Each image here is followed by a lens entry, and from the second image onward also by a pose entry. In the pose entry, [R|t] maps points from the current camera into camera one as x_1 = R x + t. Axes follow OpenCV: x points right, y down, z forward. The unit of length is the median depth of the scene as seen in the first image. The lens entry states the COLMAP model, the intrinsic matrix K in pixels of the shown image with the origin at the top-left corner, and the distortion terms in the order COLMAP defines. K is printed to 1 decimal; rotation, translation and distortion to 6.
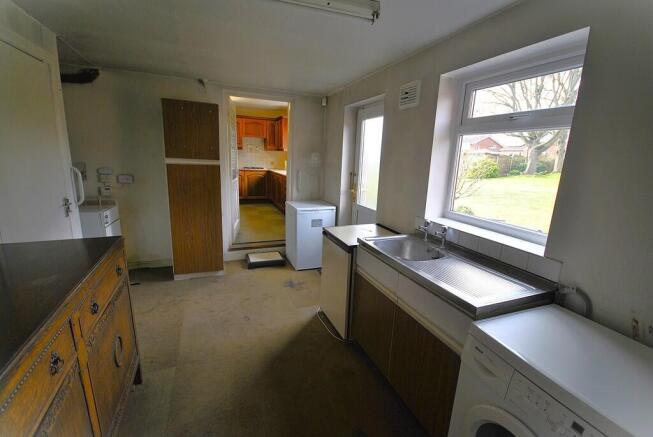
lens RADIAL K [[290.2, 0, 325.8], [0, 290.2, 217.3], [0, 0, 1]] dist [-0.005530, -0.000369]
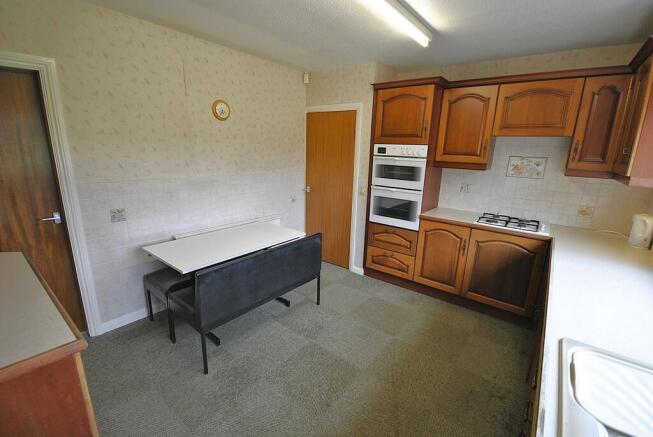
lens RADIAL K [[290.2, 0, 324.5], [0, 290.2, 220.5], [0, 0, 1]] dist [-0.005530, -0.000369]
pose [[0.502342, 0.188431, -0.843888, -0.057537], [-0.189432, 0.976240, 0.105220, -0.164023], [0.843664, 0.107003, 0.526101, 0.610279]]
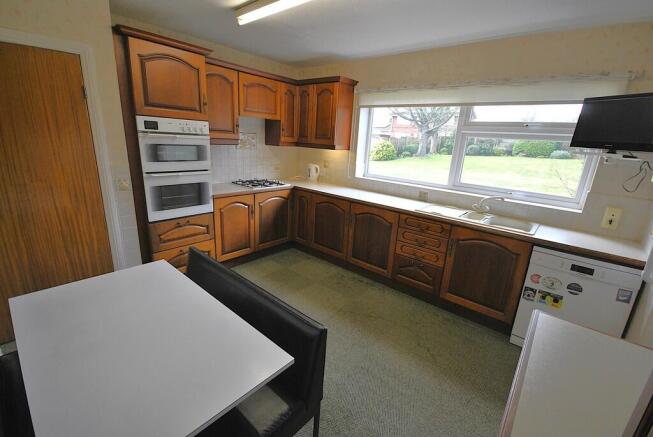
lens RADIAL K [[290.2, 0, 325.2], [0, 290.2, 217.8], [0, 0, 1]] dist [-0.005530, -0.000369]
pose [[0.882546, -0.113974, 0.456203, -0.375384], [0.075841, 0.991980, 0.101110, -0.151919], [-0.464069, -0.054635, 0.884113, 0.517959]]
